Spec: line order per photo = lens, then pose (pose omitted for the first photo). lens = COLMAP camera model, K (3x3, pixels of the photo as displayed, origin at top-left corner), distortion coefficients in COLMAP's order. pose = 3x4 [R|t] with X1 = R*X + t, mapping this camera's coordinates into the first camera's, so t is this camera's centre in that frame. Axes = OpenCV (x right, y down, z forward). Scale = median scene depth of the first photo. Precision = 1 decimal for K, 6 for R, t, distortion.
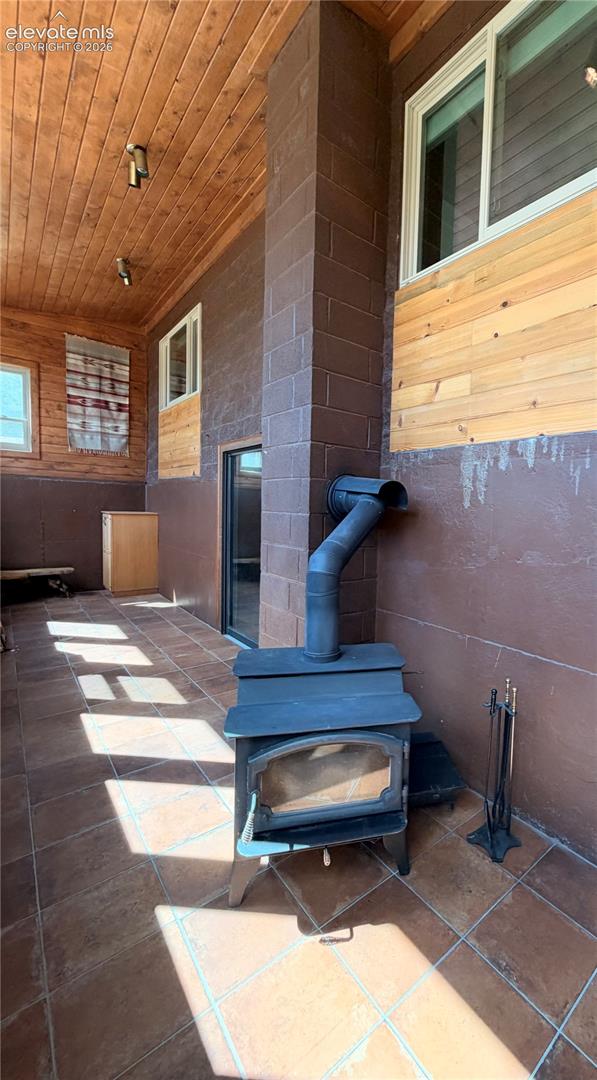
lens RADIAL K [[427.1, 0, 397.7], [0, 427.1, 533.3], [0, 0, 1]] dist [0.000553, -0.000083]
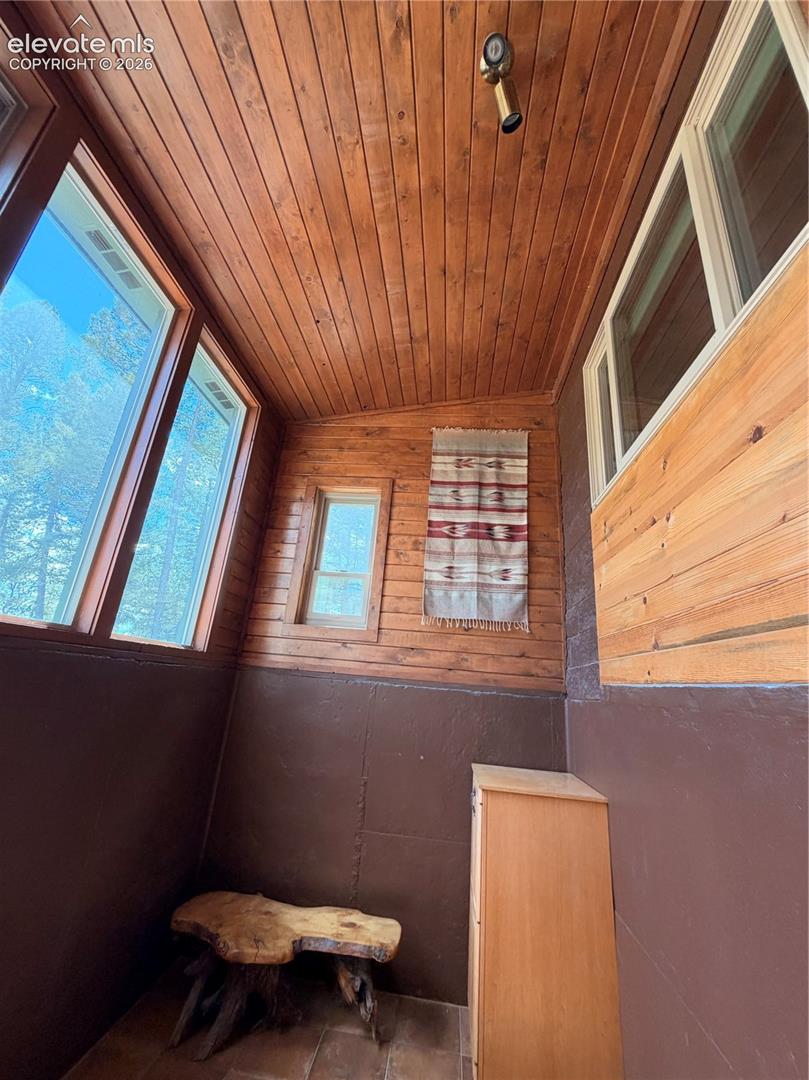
lens RADIAL K [[433.2, 0, 407.1], [0, 433.2, 536.5], [0, 0, 1]] dist [0.000315, -0.000054]
pose [[0.662283, -0.226901, -0.714071, -0.389417], [-0.099892, 0.917795, -0.384283, -0.088889], [0.742565, 0.325834, 0.585175, 0.644537]]
